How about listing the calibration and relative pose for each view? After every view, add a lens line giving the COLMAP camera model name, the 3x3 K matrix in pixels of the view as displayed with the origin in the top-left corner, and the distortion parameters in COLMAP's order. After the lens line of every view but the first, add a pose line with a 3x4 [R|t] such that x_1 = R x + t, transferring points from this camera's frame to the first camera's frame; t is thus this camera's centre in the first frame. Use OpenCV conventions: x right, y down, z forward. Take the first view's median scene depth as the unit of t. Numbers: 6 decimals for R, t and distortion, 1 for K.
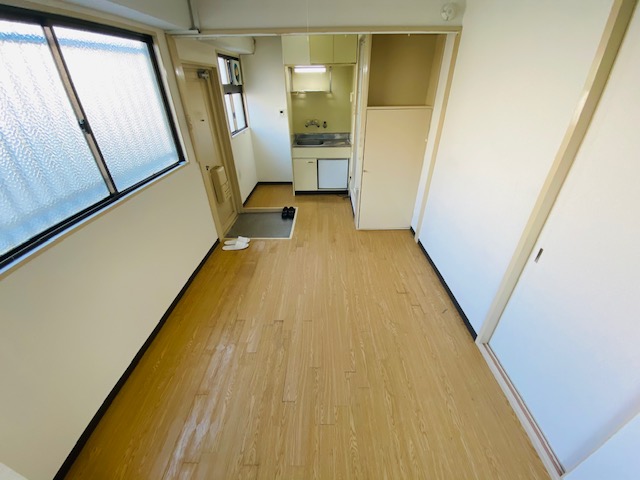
lens RADIAL K [[260.4, 0, 321.1], [0, 260.4, 238.4], [0, 0, 1]] dist [0.016334, -0.018315]
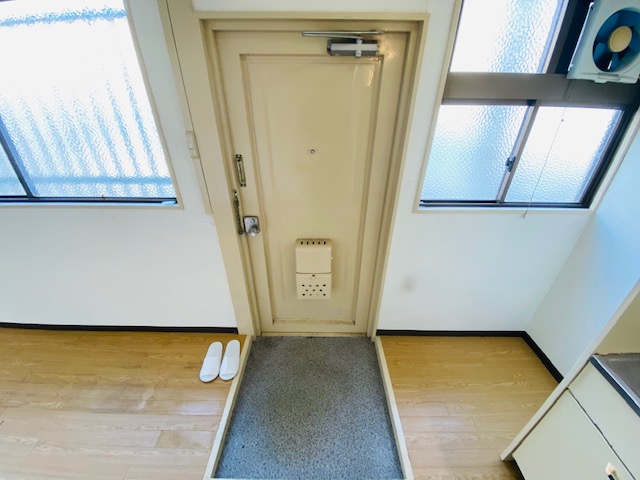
lens RADIAL K [[260.4, 0, 321.1], [0, 260.4, 238.4], [0, 0, 1]] dist [0.016334, -0.018315]
pose [[0.009312, 0.513825, -0.857844, 0.018629], [-0.516454, 0.737077, 0.435883, -0.396310], [0.856265, 0.438978, 0.272231, 0.691967]]
